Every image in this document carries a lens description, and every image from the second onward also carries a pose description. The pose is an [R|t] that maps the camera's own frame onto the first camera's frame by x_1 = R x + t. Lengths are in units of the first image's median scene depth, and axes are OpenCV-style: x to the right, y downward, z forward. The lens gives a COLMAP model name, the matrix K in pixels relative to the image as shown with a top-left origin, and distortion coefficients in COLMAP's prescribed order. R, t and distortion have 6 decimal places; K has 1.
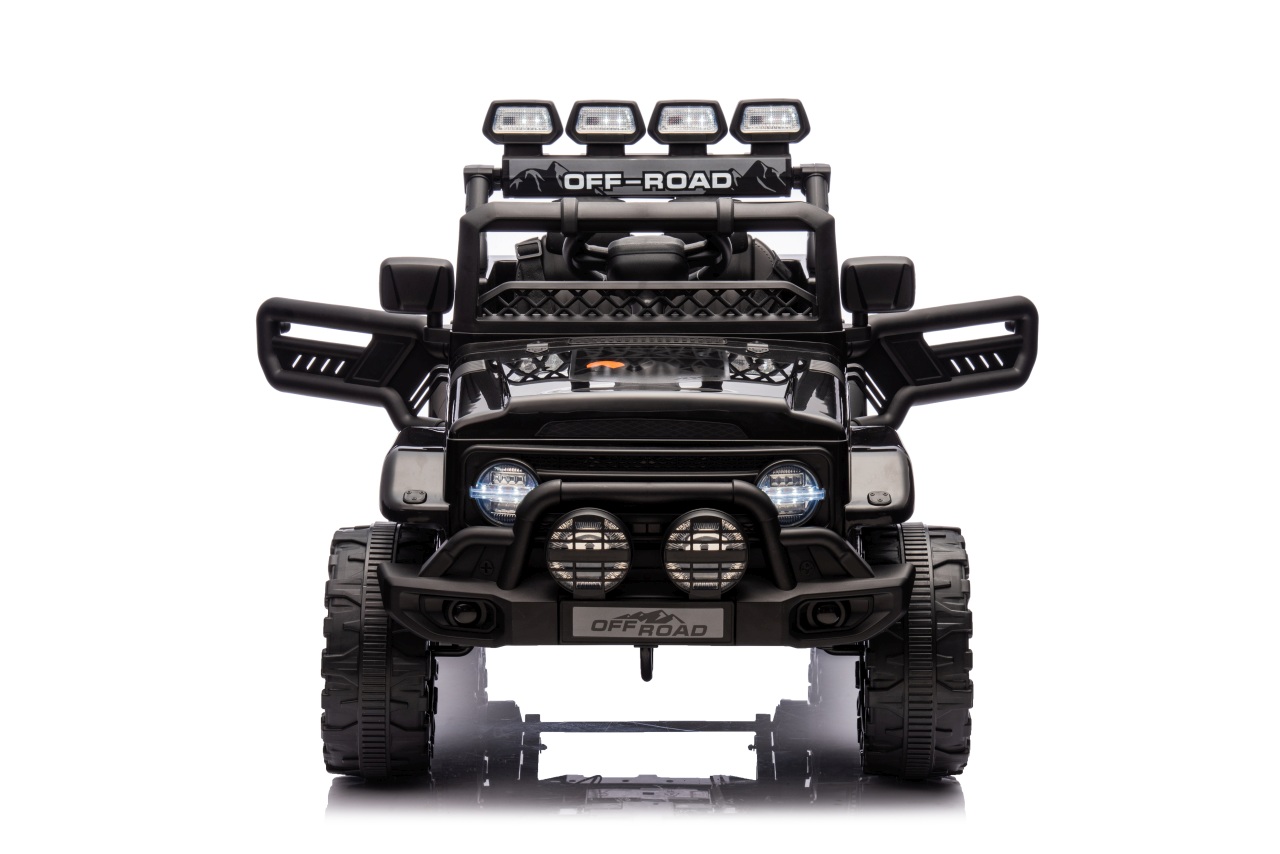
lens RADIAL K [[2645.6, 0, 664.4], [0, 2645.6, 462.2], [0, 0, 1]] dist [0.467738, -0.016429]
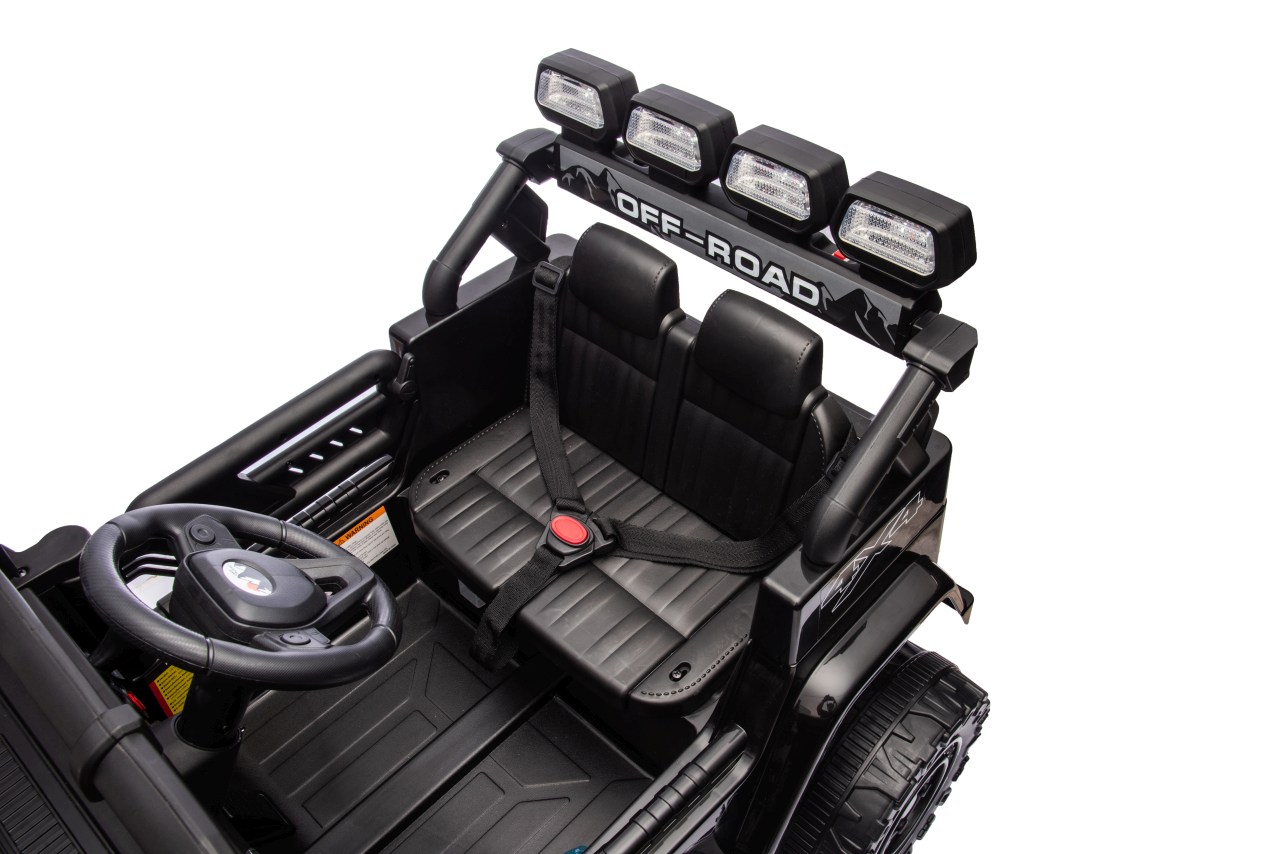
lens RADIAL K [[1019.9, 0, 663.5], [0, 1019.9, 410.7], [0, 0, 1]] dist [-0.070104, 0.000249]
pose [[0.747762, 0.458259, -0.480469, 0.120758], [-0.151794, 0.822458, 0.548199, -0.205552], [0.646382, -0.336990, 0.684564, 0.812583]]
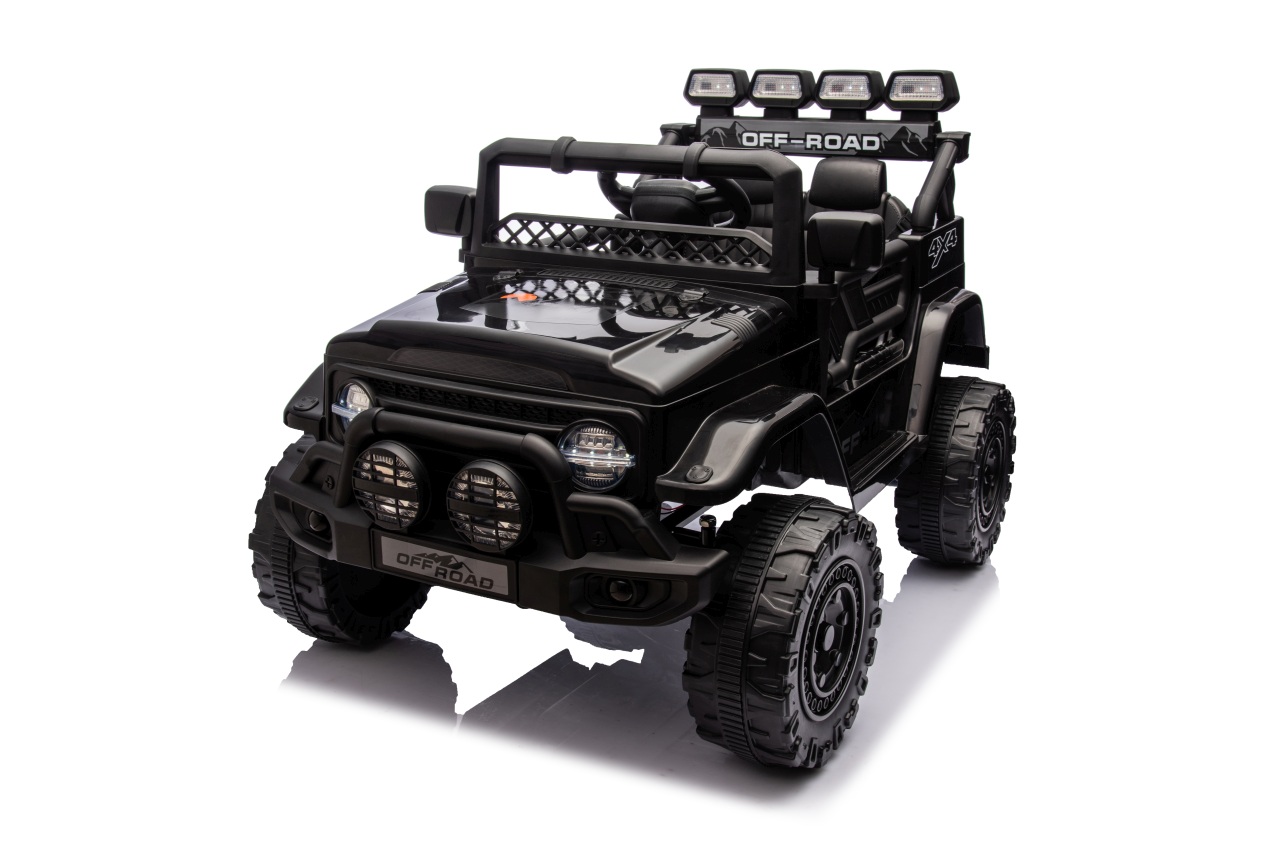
lens RADIAL K [[1304.8, 0, 640.0], [0, 1304.8, 427.0], [0, 0, 1]] dist [0.019333, 0.007839]
pose [[0.874219, 0.141738, -0.464382, 0.207815], [-0.103591, 0.988869, 0.106807, -0.036931], [0.474351, -0.045267, 0.879171, 0.468671]]
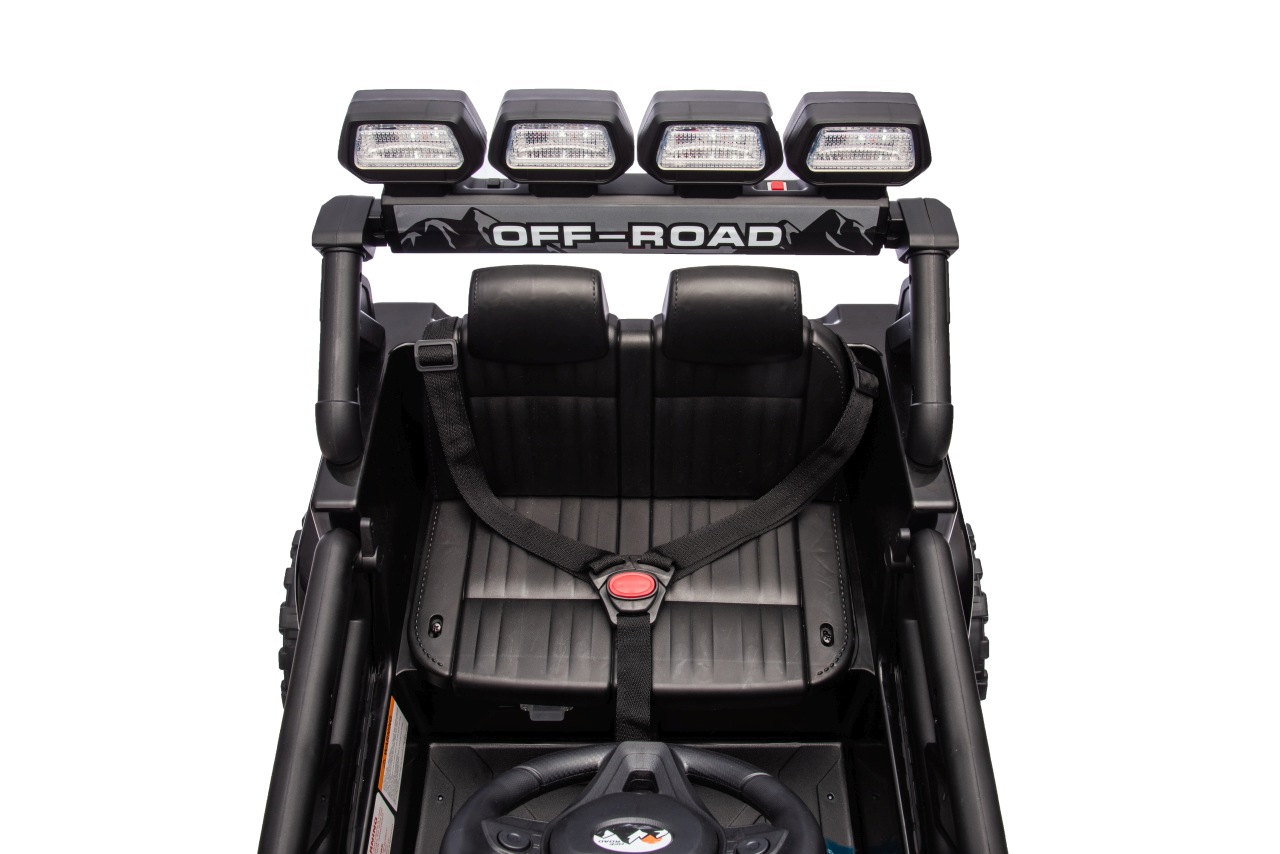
lens RADIAL K [[1019.9, 0, 663.5], [0, 1019.9, 410.7], [0, 0, 1]] dist [-0.070104, 0.000249]
pose [[0.999741, 0.002474, 0.022641, -0.005527], [-0.015699, 0.795048, 0.606343, -0.209978], [-0.016500, -0.606541, 0.794881, 0.801529]]
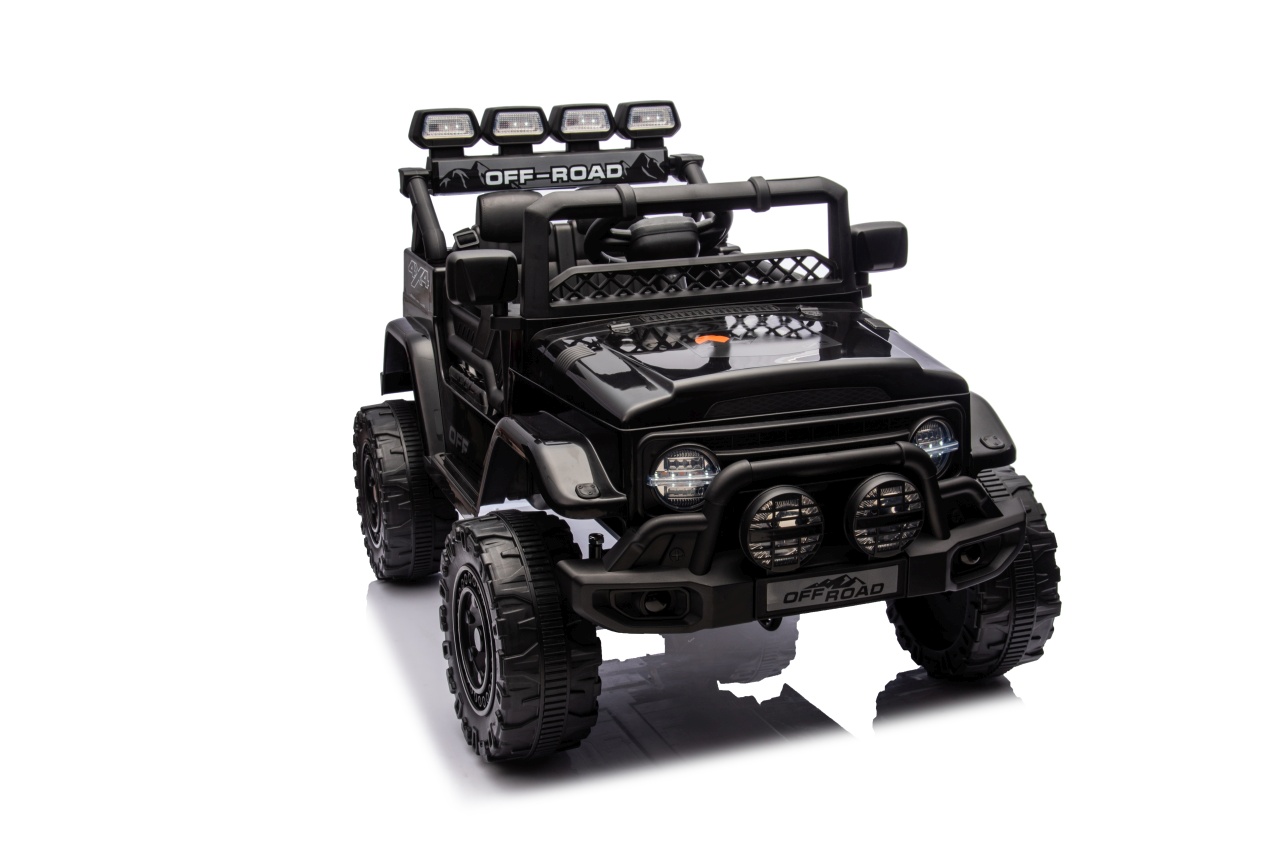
lens RADIAL K [[1446.8, 0, 623.4], [0, 1446.8, 443.6], [0, 0, 1]] dist [0.088492, -0.002952]
pose [[0.941274, -0.107671, 0.320017, -0.196176], [0.086578, 0.993070, 0.079469, -0.035933], [-0.326356, -0.047095, 0.944073, 0.378776]]
